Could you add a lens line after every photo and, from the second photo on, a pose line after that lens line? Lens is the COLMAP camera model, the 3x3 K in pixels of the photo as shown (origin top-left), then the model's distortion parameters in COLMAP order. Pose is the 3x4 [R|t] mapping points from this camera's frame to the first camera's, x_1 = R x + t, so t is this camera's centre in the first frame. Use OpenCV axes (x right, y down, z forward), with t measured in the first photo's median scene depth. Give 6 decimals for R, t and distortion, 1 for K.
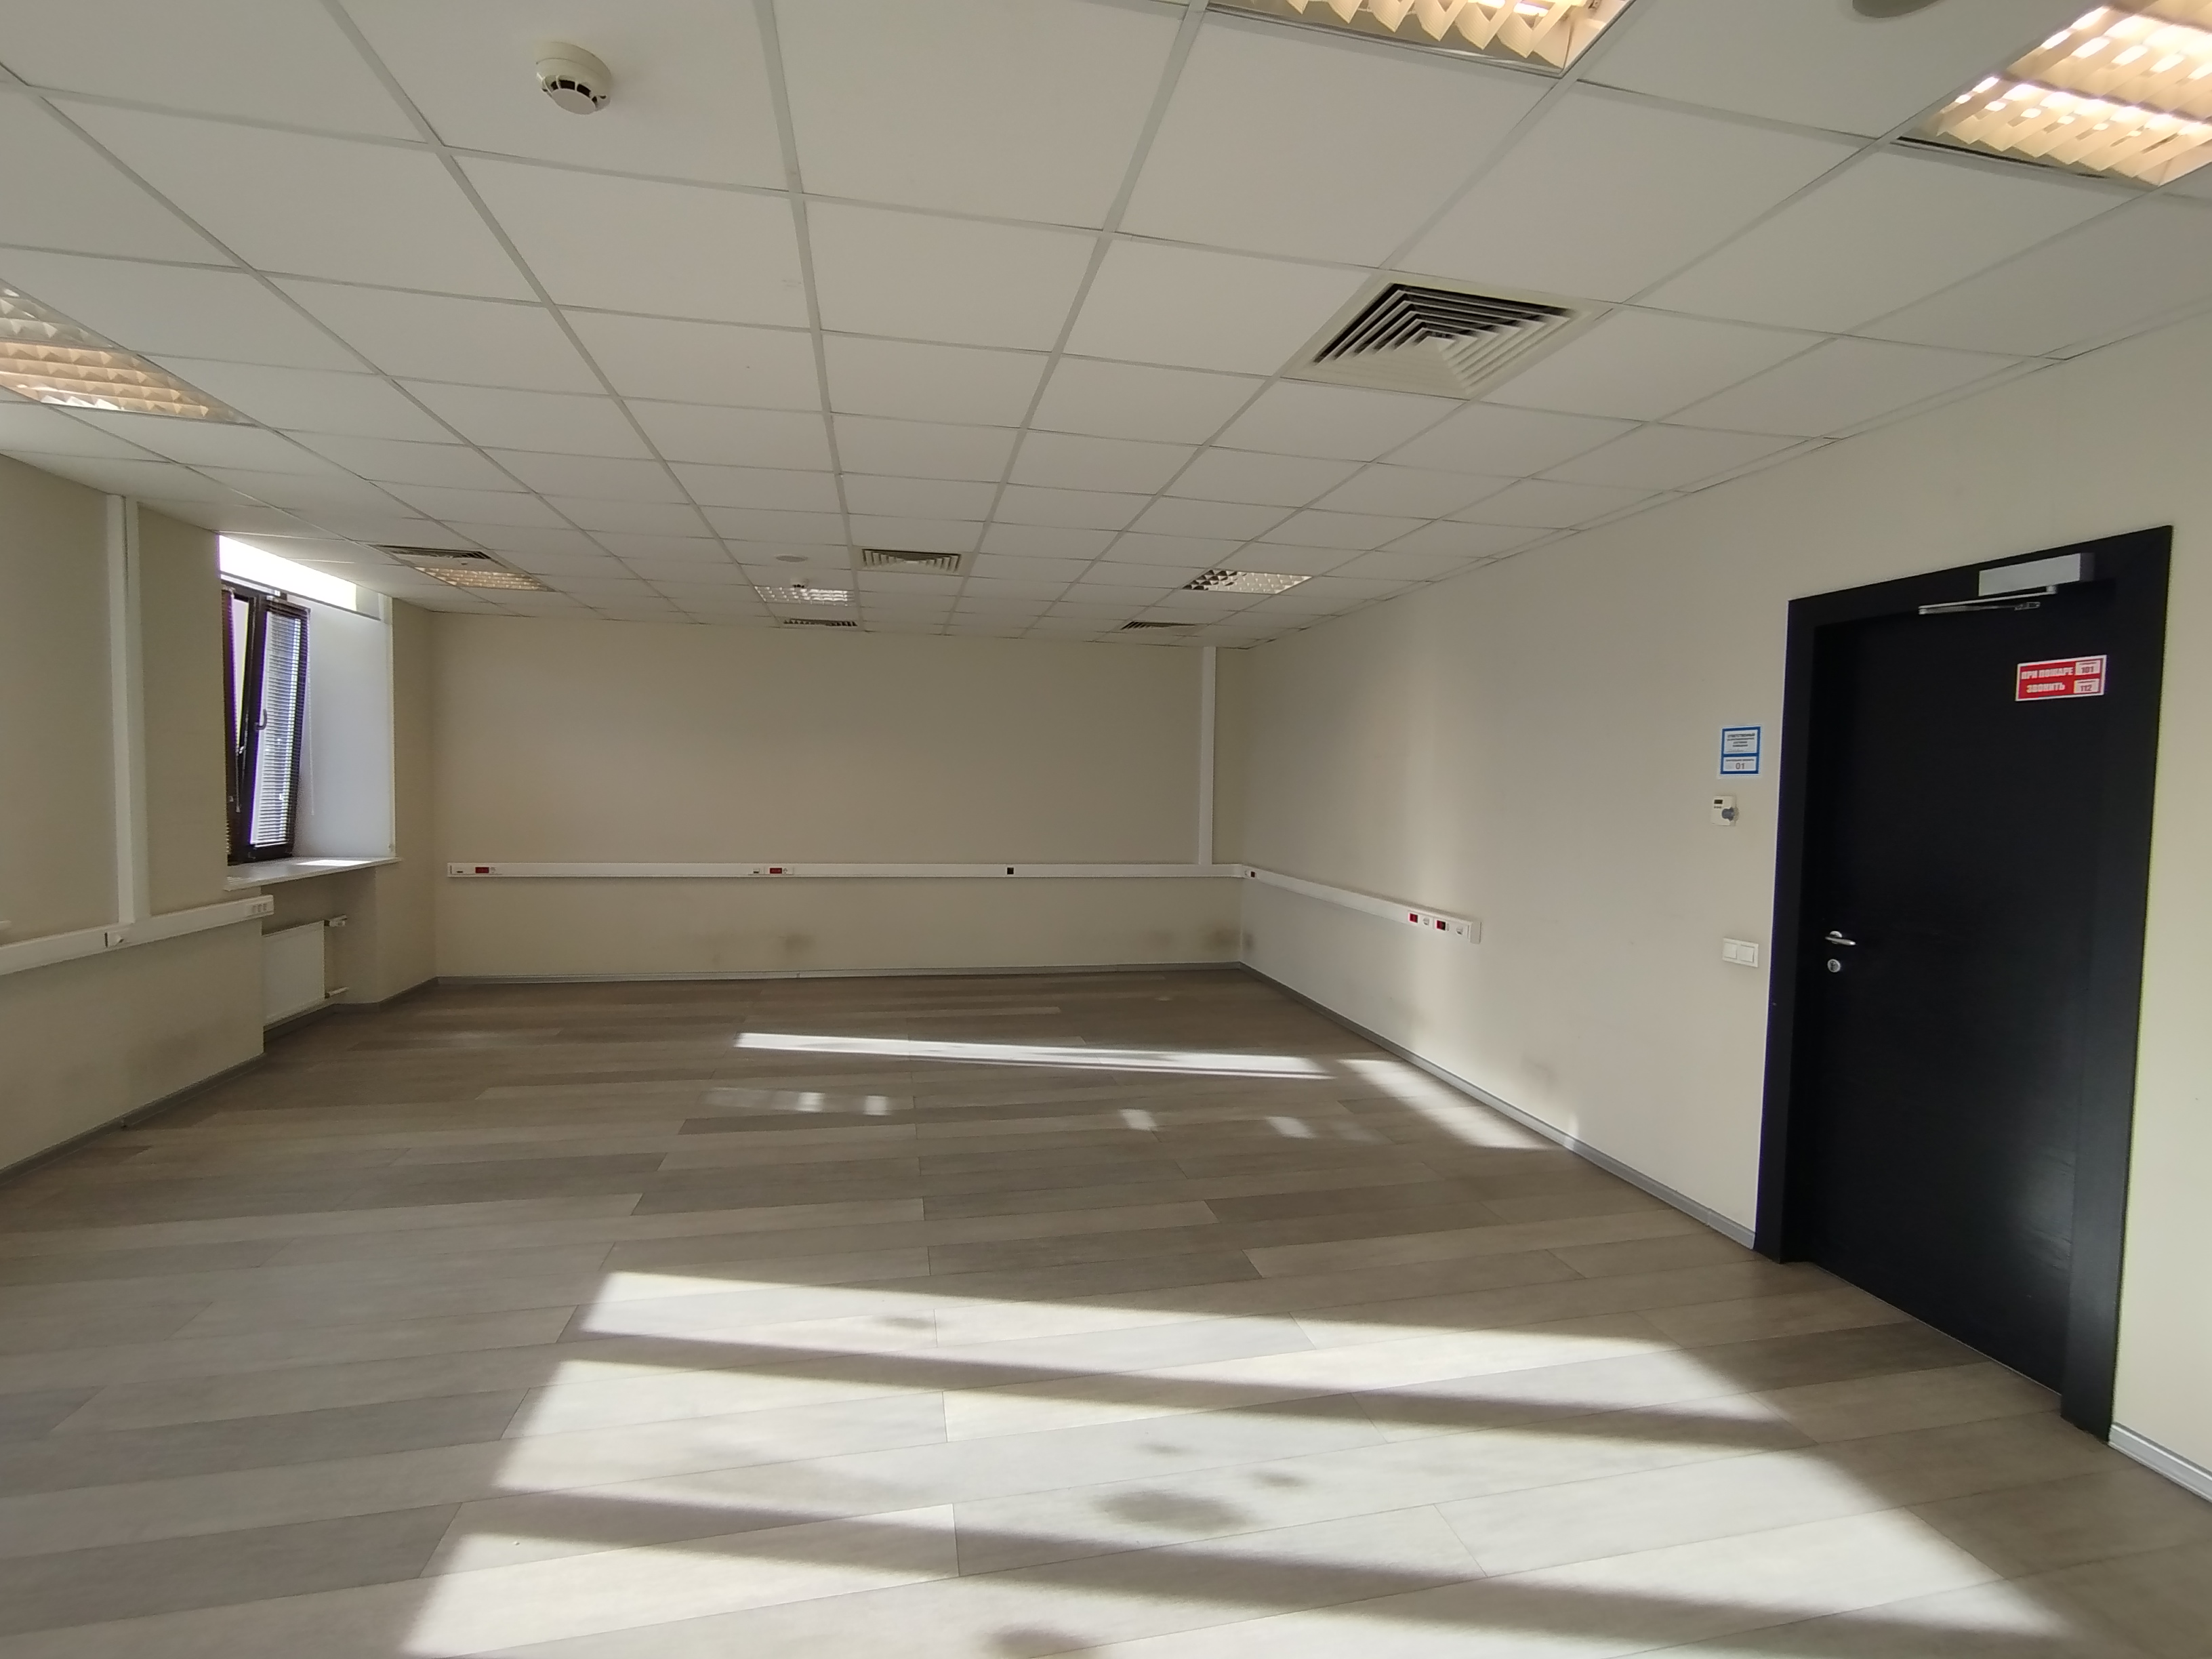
lens RADIAL K [[1009.8, 0, 1111.0], [0, 1009.8, 833.7], [0, 0, 1]] dist [-0.035053, 0.020052]
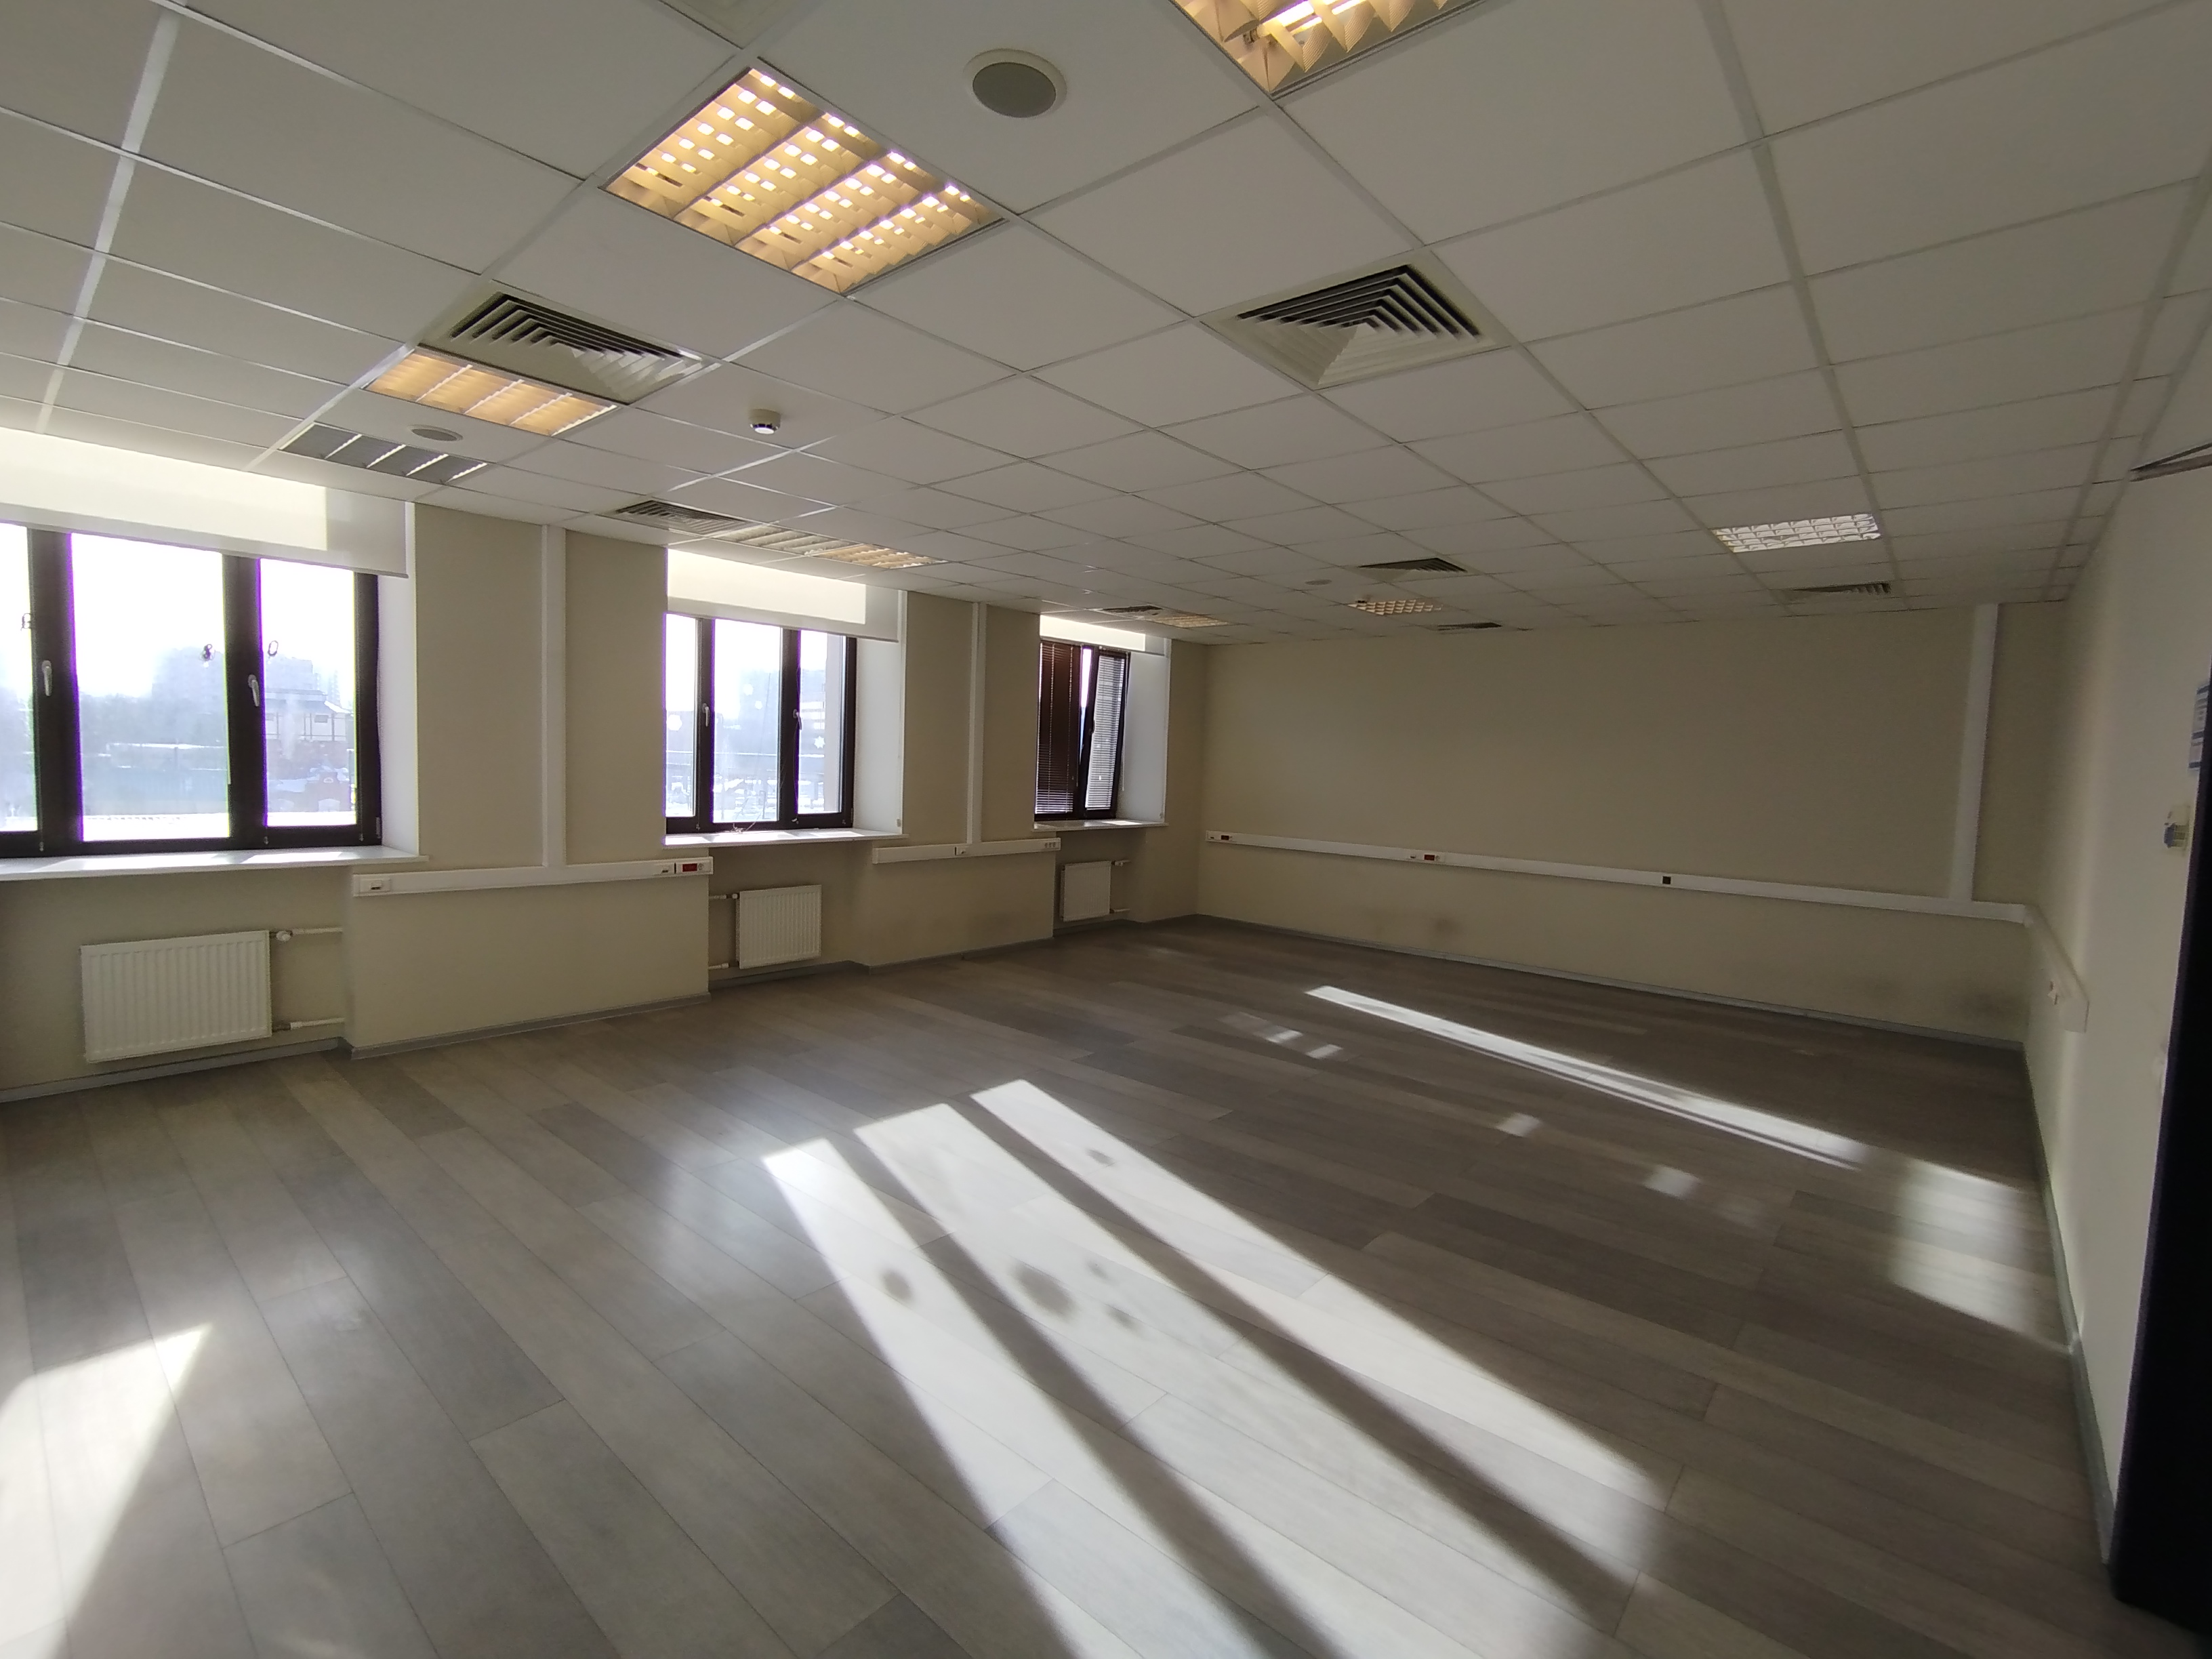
lens RADIAL K [[1009.8, 0, 1113.8], [0, 1009.8, 834.5], [0, 0, 1]] dist [-0.035053, 0.020052]
pose [[0.602064, 0.062615, -0.795989, 0.590360], [-0.065481, 0.997434, 0.028934, 0.004791], [0.795758, 0.034702, 0.604619, 0.118492]]
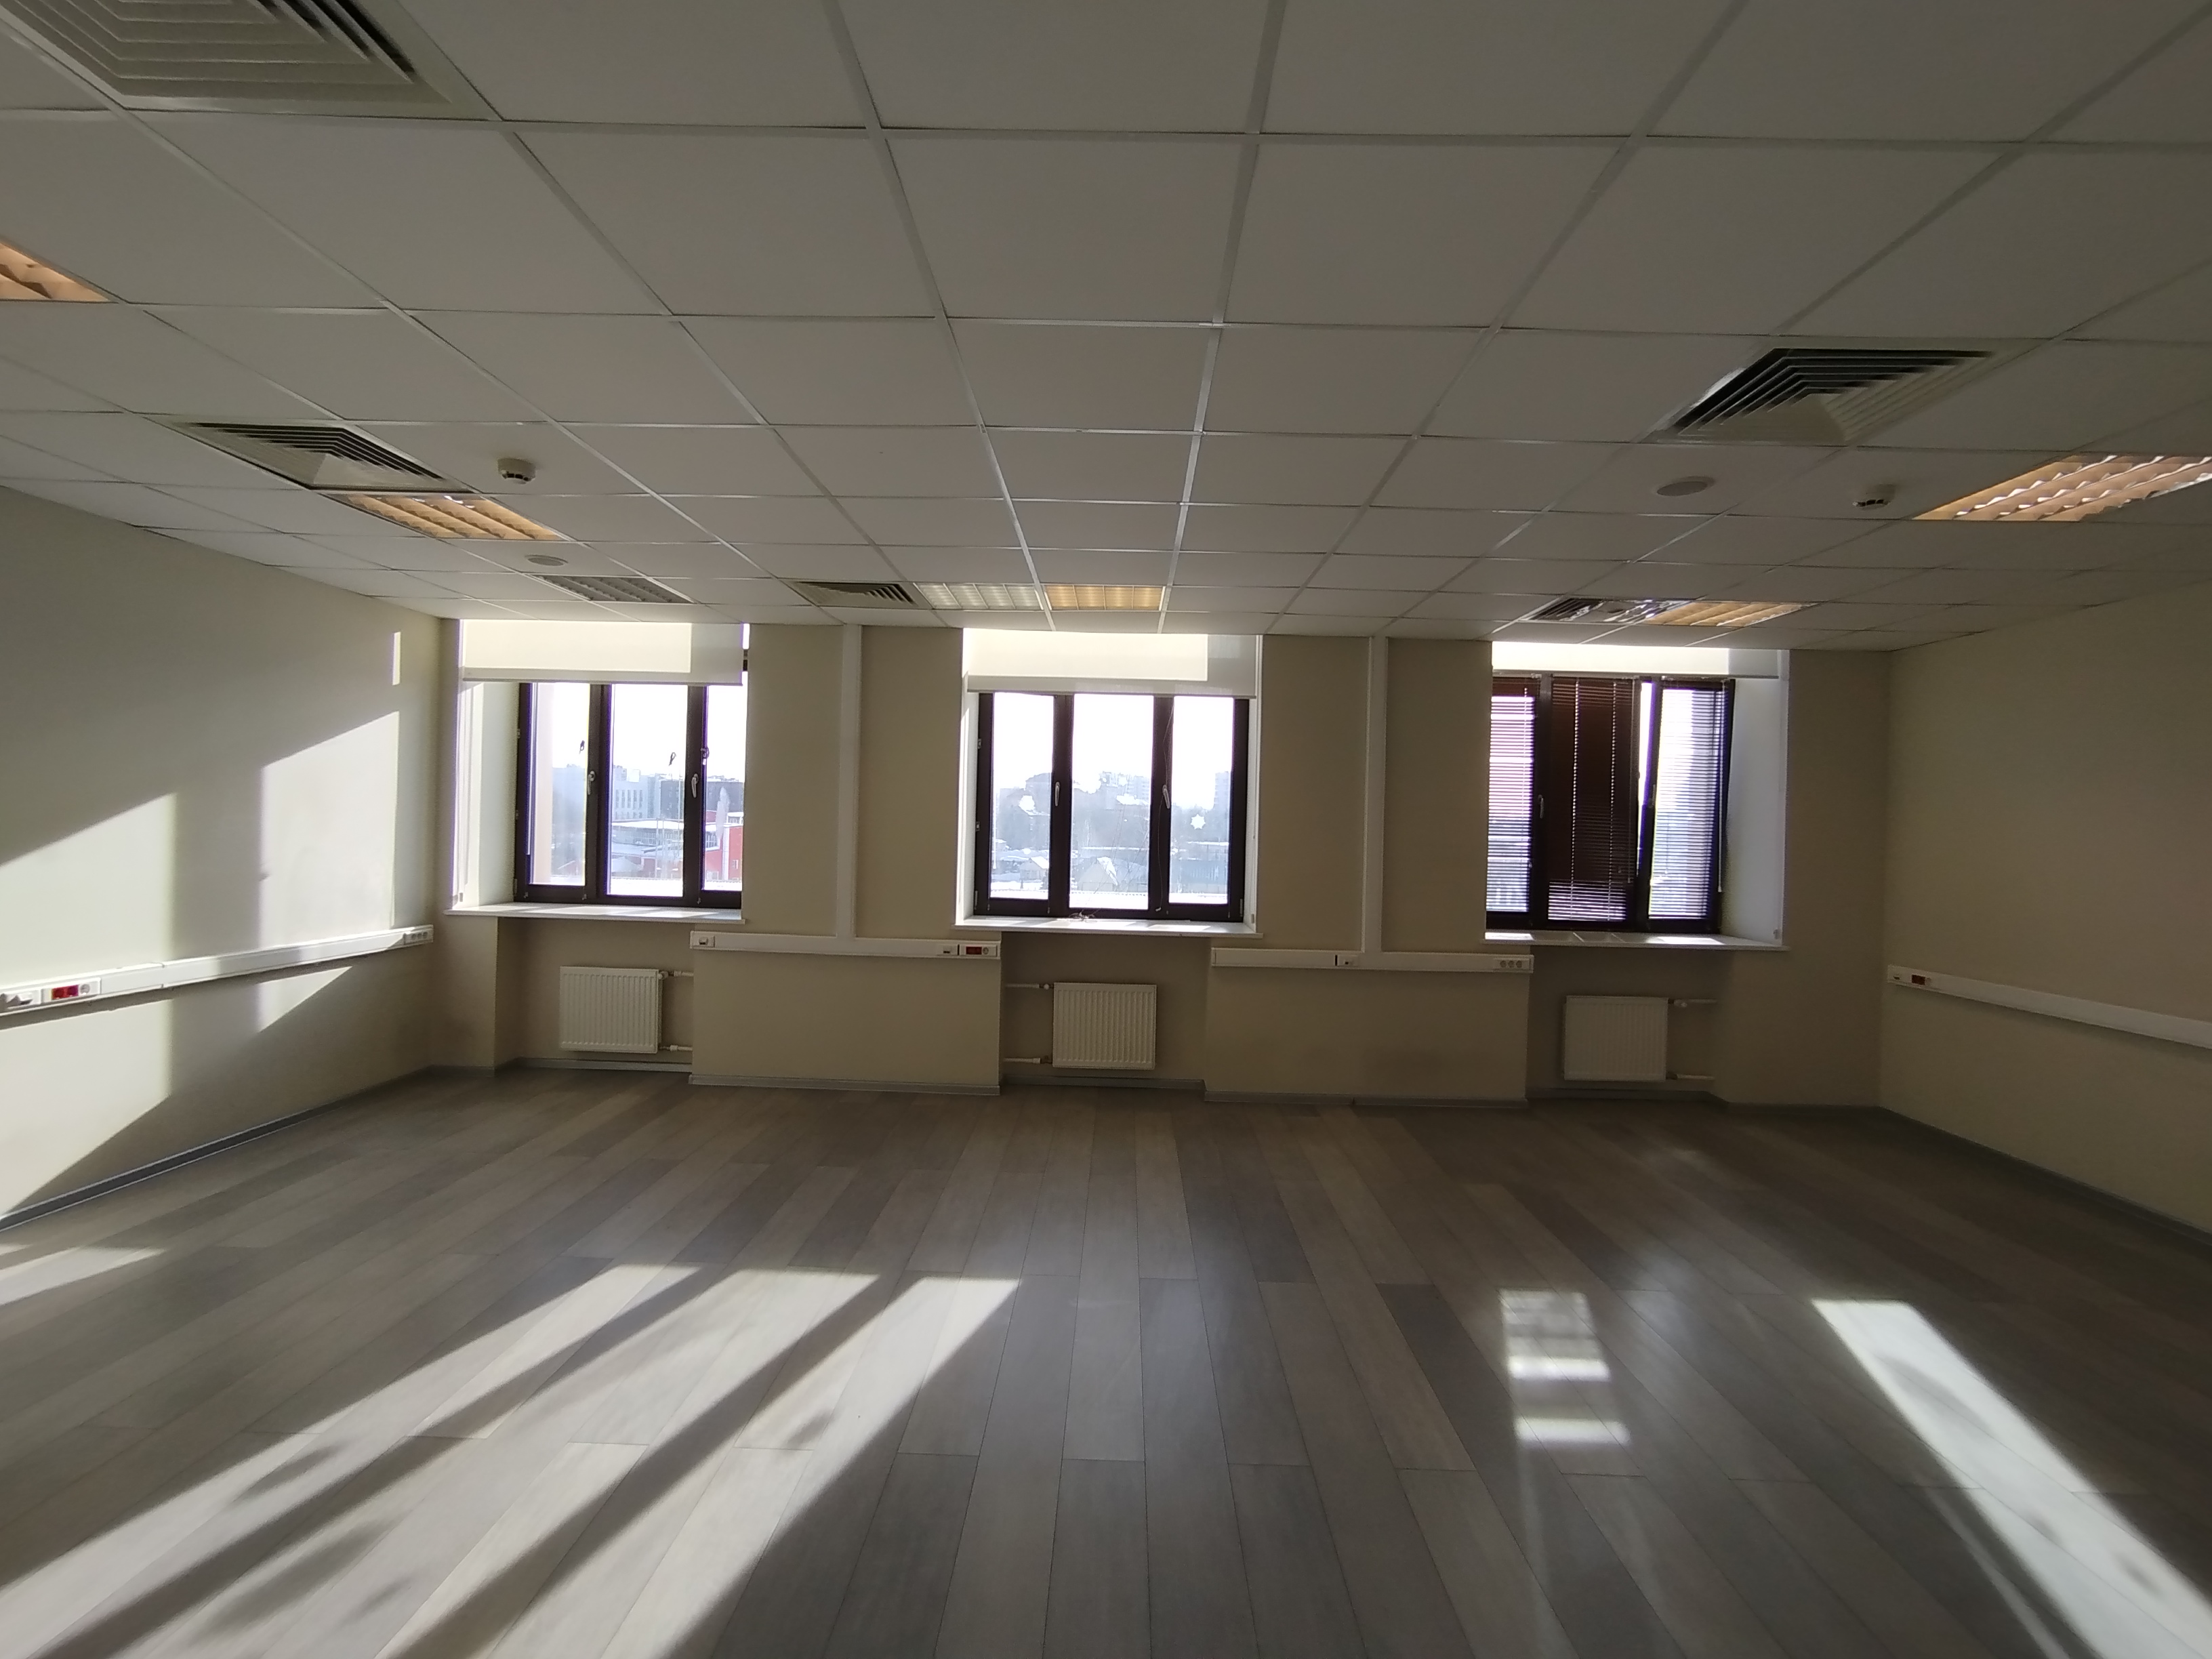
lens RADIAL K [[1009.8, 0, 1107.7], [0, 1009.8, 829.4], [0, 0, 1]] dist [-0.035053, 0.020052]
pose [[-0.229280, -0.021112, -0.973132, 0.412267], [-0.080334, 0.996764, -0.002697, -0.043323], [0.970040, 0.077557, -0.230234, 0.963886]]
